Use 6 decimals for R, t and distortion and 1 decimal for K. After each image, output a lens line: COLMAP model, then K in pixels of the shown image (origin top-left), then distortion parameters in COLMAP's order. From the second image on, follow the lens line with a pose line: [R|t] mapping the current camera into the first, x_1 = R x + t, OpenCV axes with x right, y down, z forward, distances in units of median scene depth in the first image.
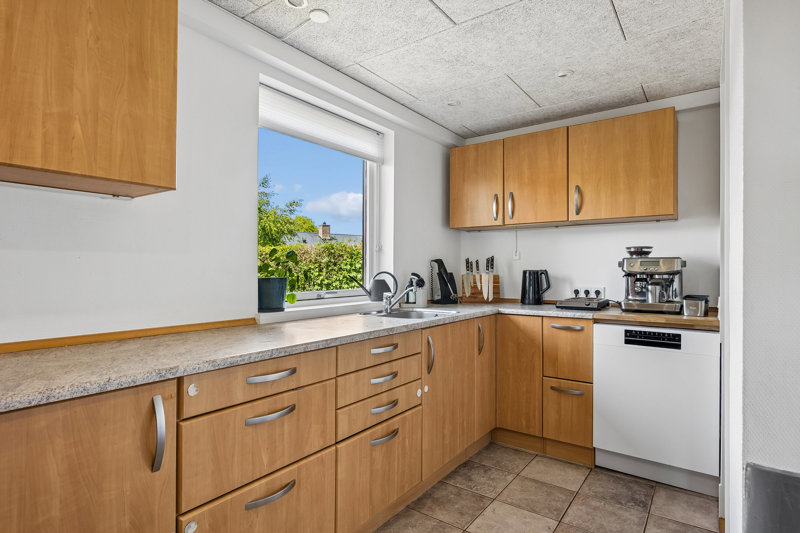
lens RADIAL K [[429.4, 0, 401.1], [0, 429.4, 268.3], [0, 0, 1]] dist [-0.004529, -0.000198]
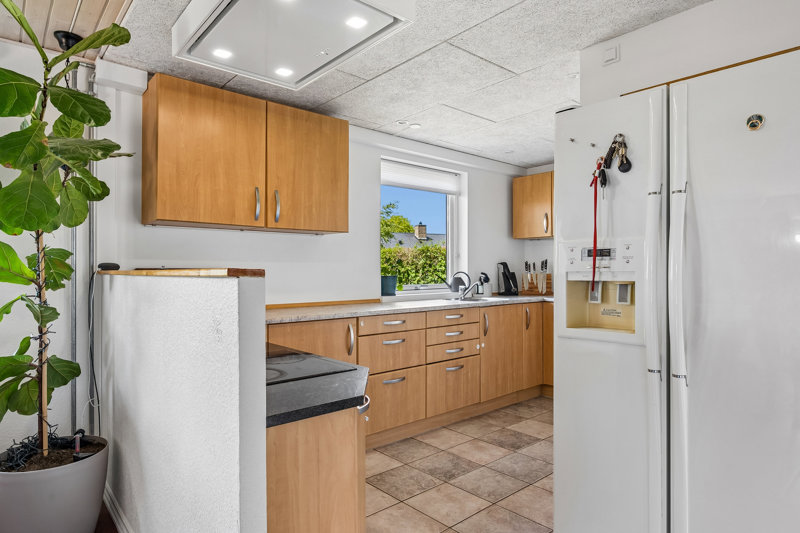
lens RADIAL K [[468.4, 0, 398.3], [0, 468.4, 267.9], [0, 0, 1]] dist [-0.007250, -0.001295]
pose [[0.974711, -0.007867, -0.223330, 0.115295], [0.007105, 0.999966, -0.004216, -0.000022], [0.223355, 0.002523, 0.974734, -0.617845]]
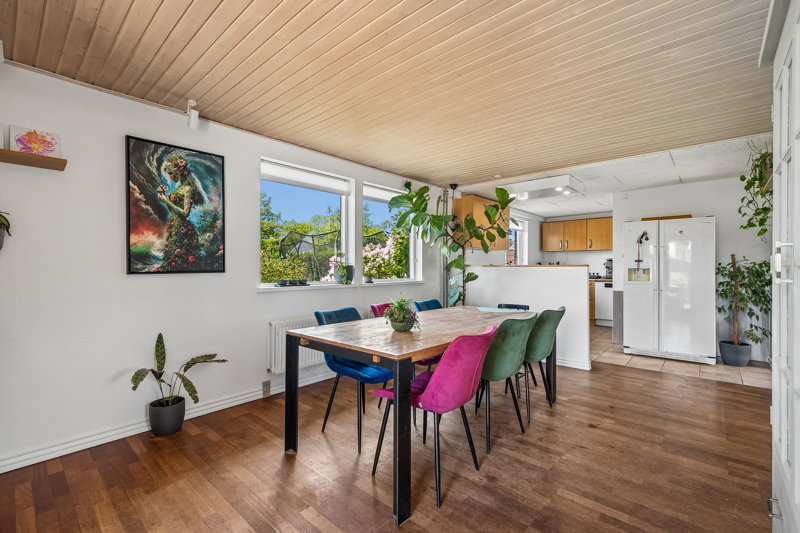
lens RADIAL K [[355.6, 0, 400.7], [0, 355.6, 264.1], [0, 0, 1]] dist [0.001877, 0.000034]
pose [[0.995186, -0.002398, -0.097973, -0.752420], [0.001840, 0.999982, -0.005783, 0.002719], [0.097985, 0.005575, 0.995172, -1.817832]]
